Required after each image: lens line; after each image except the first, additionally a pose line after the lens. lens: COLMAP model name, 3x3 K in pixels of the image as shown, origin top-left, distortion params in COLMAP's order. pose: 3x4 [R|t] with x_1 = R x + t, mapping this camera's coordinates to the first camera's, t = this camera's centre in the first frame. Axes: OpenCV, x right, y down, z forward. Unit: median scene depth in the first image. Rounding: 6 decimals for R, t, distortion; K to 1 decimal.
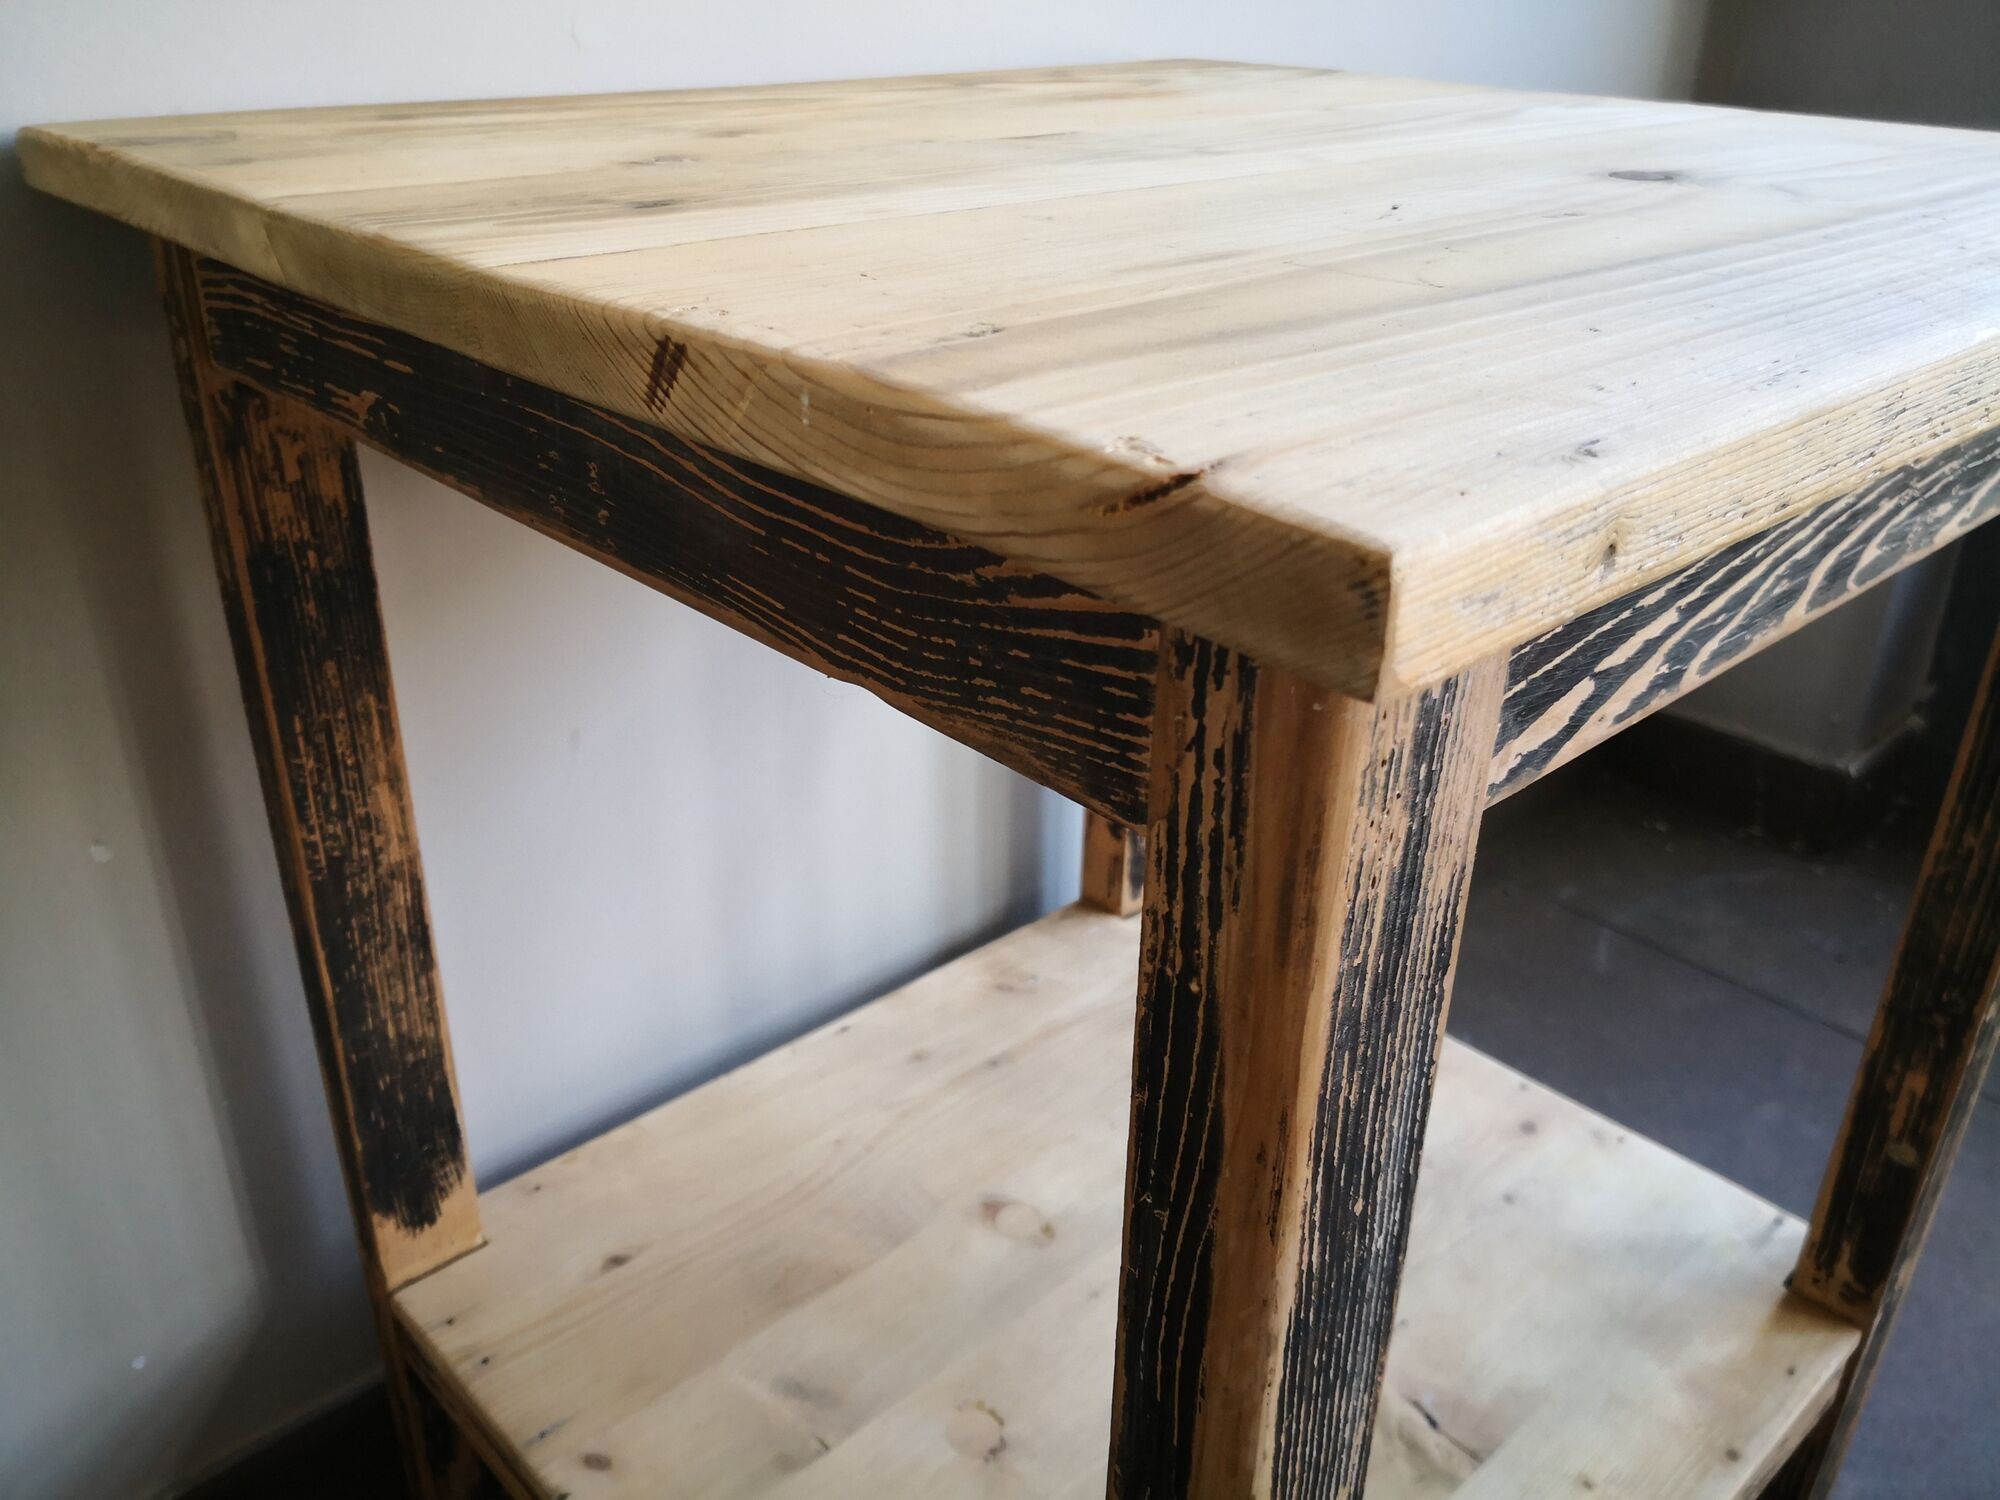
lens RADIAL K [[1628.3, 0, 987.0], [0, 1628.3, 753.2], [0, 0, 1]] dist [0.029213, -0.072054]
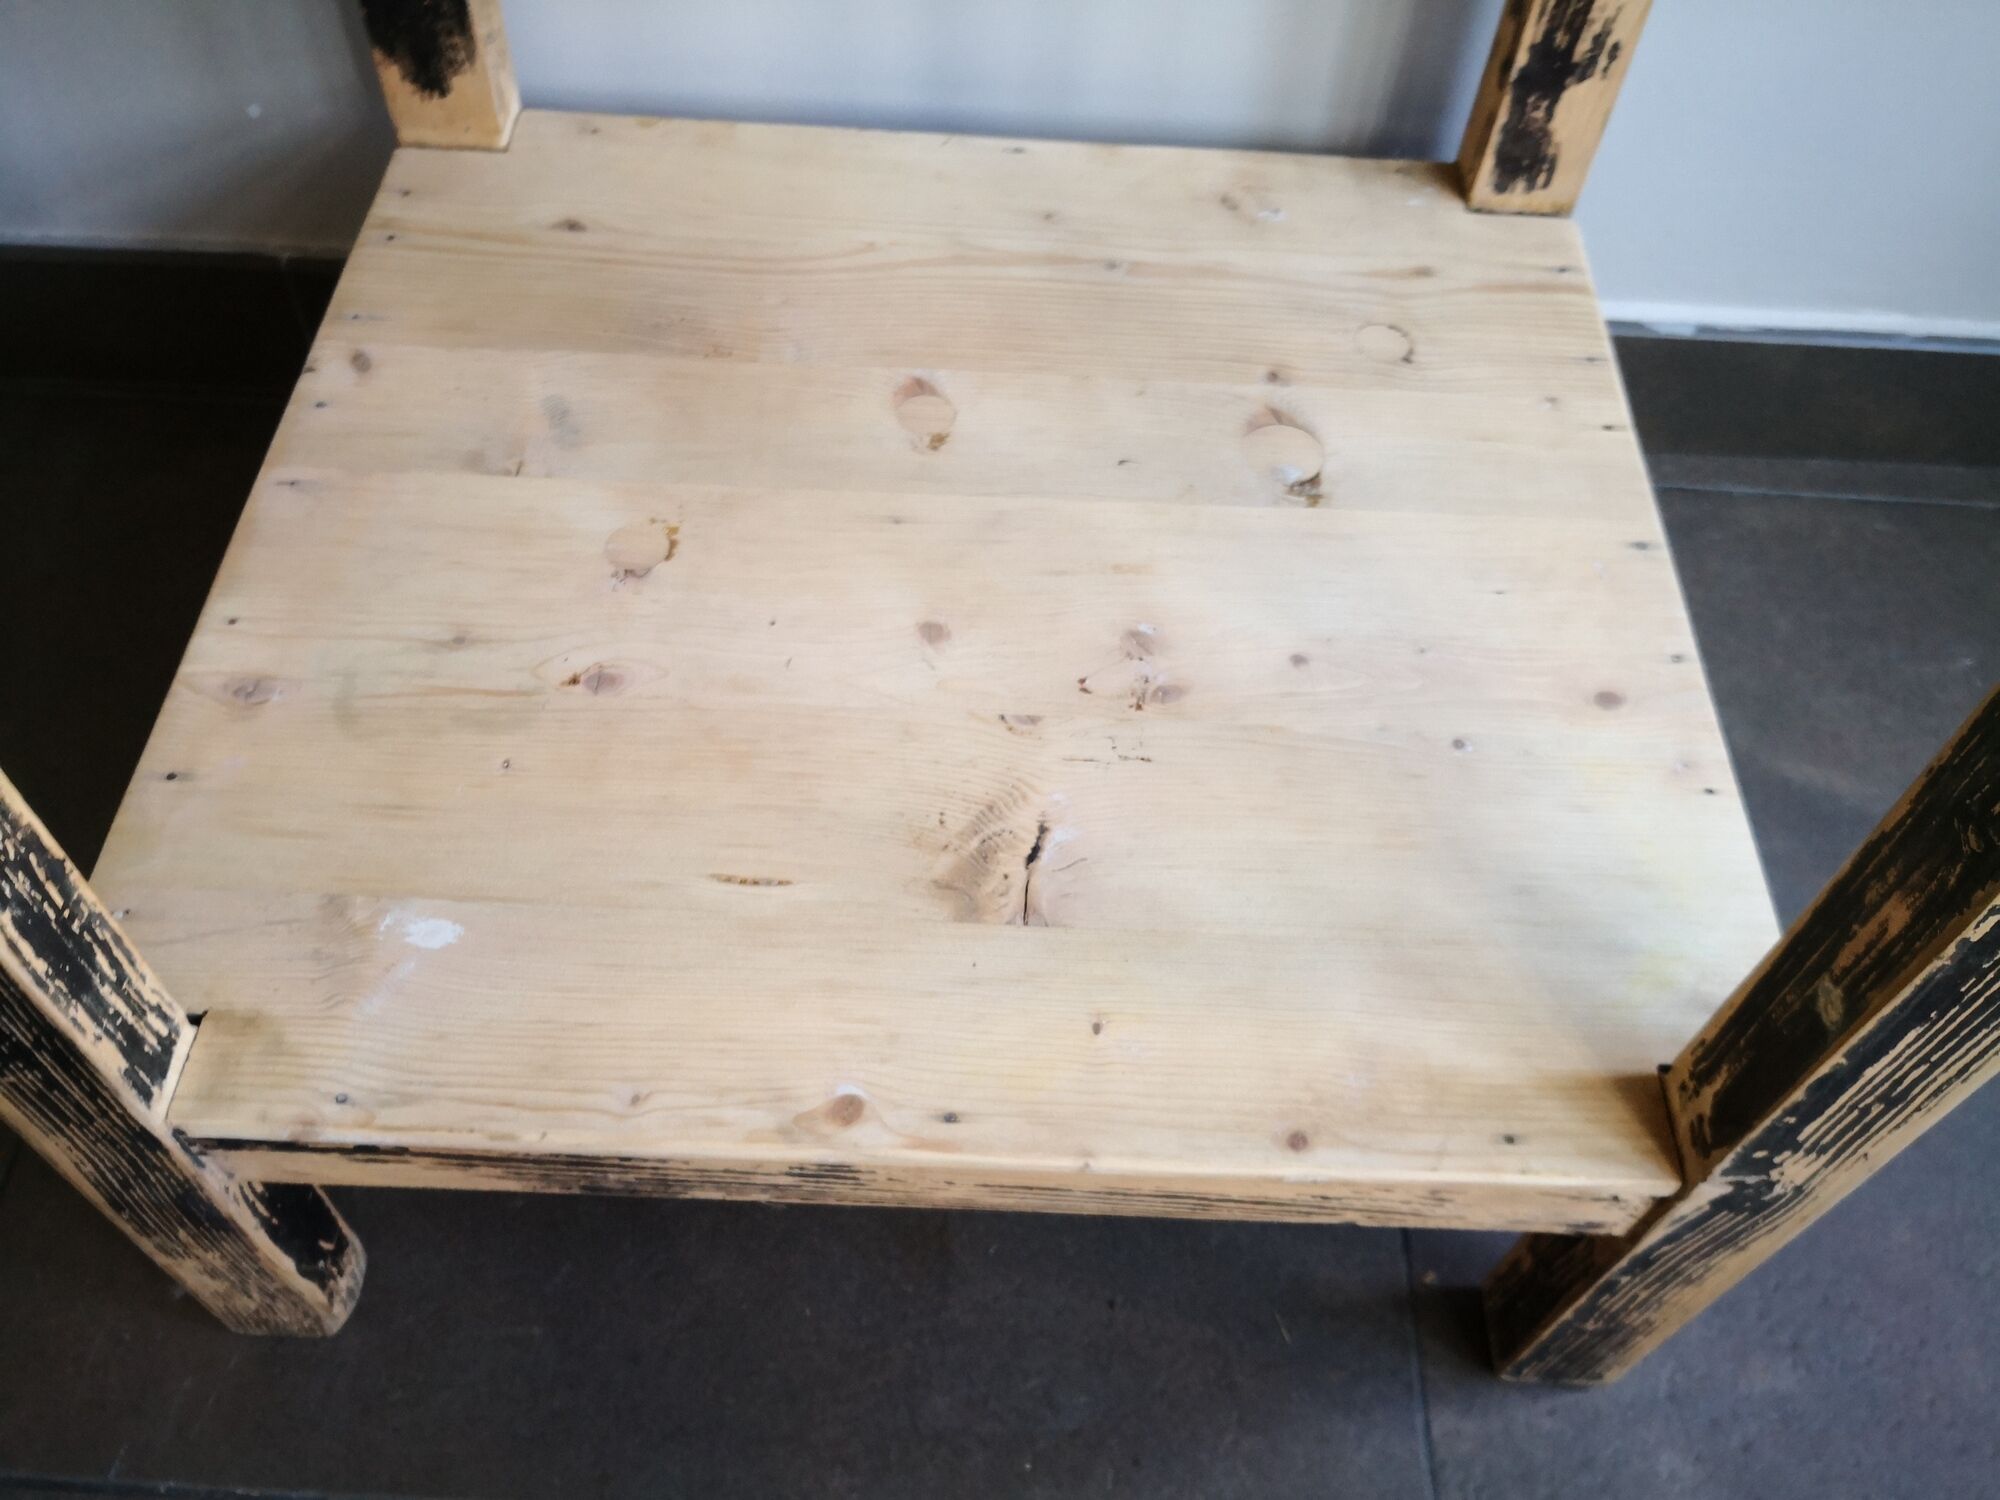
lens RADIAL K [[1628.3, 0, 1000.2], [0, 1628.3, 769.8], [0, 0, 1]] dist [0.029213, -0.072054]
pose [[0.716444, 0.578183, -0.390401, 0.619021], [-0.341729, 0.778712, 0.526146, -0.021099], [0.608218, -0.243543, 0.755485, 0.483664]]
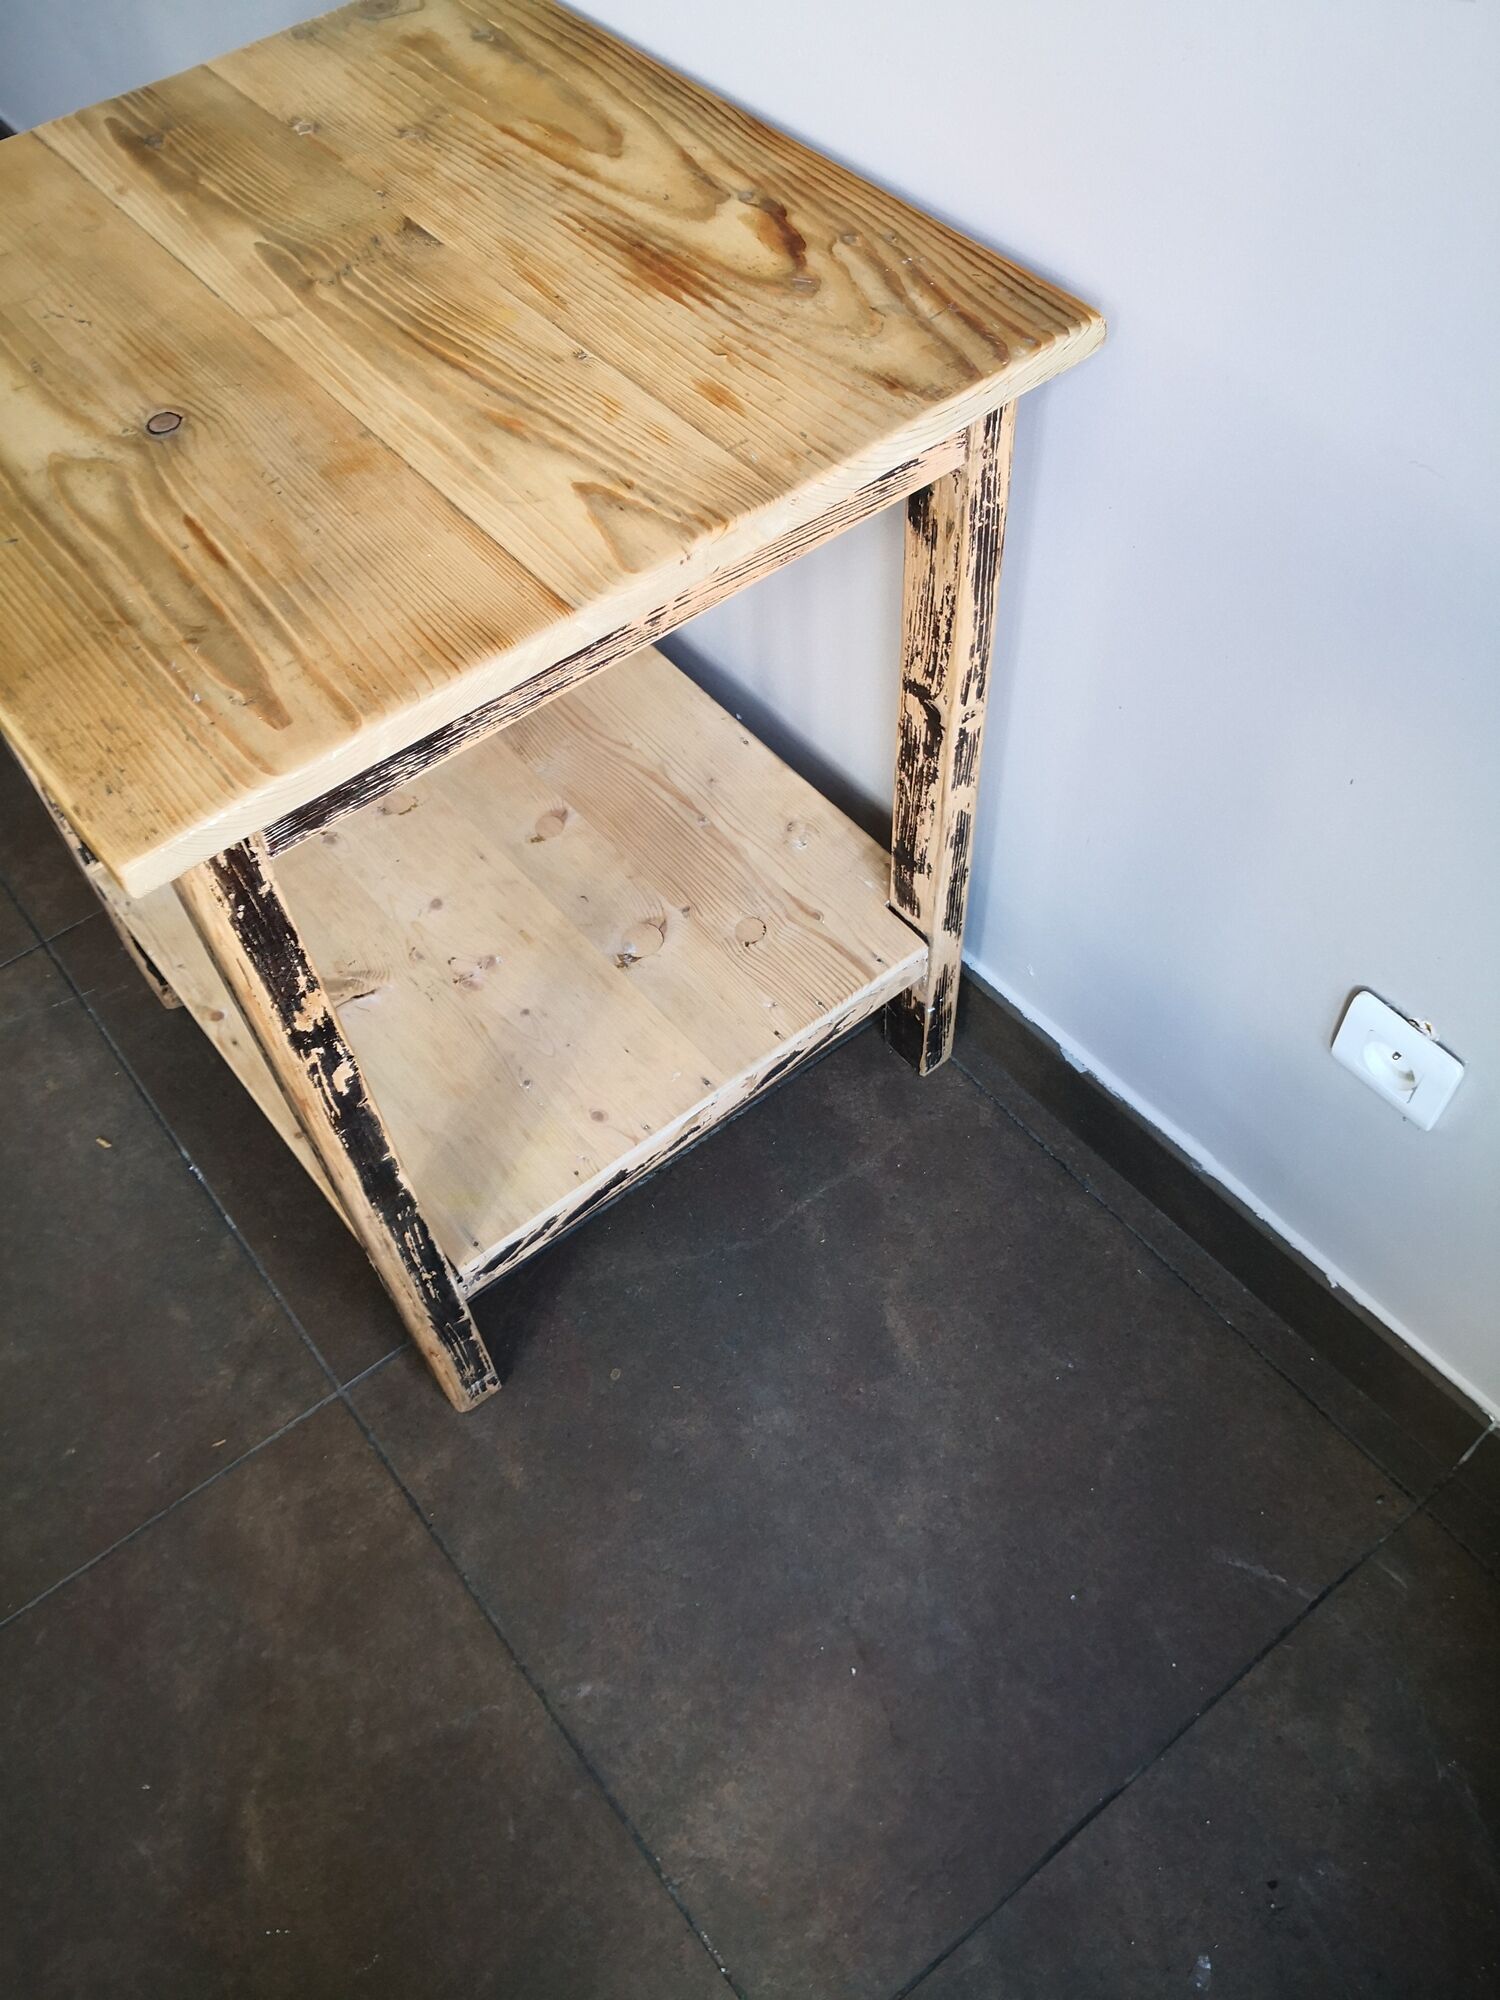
lens RADIAL K [[1628.3, 0, 730.8], [0, 1628.3, 999.7], [0, 0, 1]] dist [0.029213, -0.072054]
pose [[-0.077303, 0.808430, -0.583493, 1.473627], [-0.395398, 0.512395, 0.762307, -1.267483], [0.915251, 0.289641, 0.280042, 1.005794]]
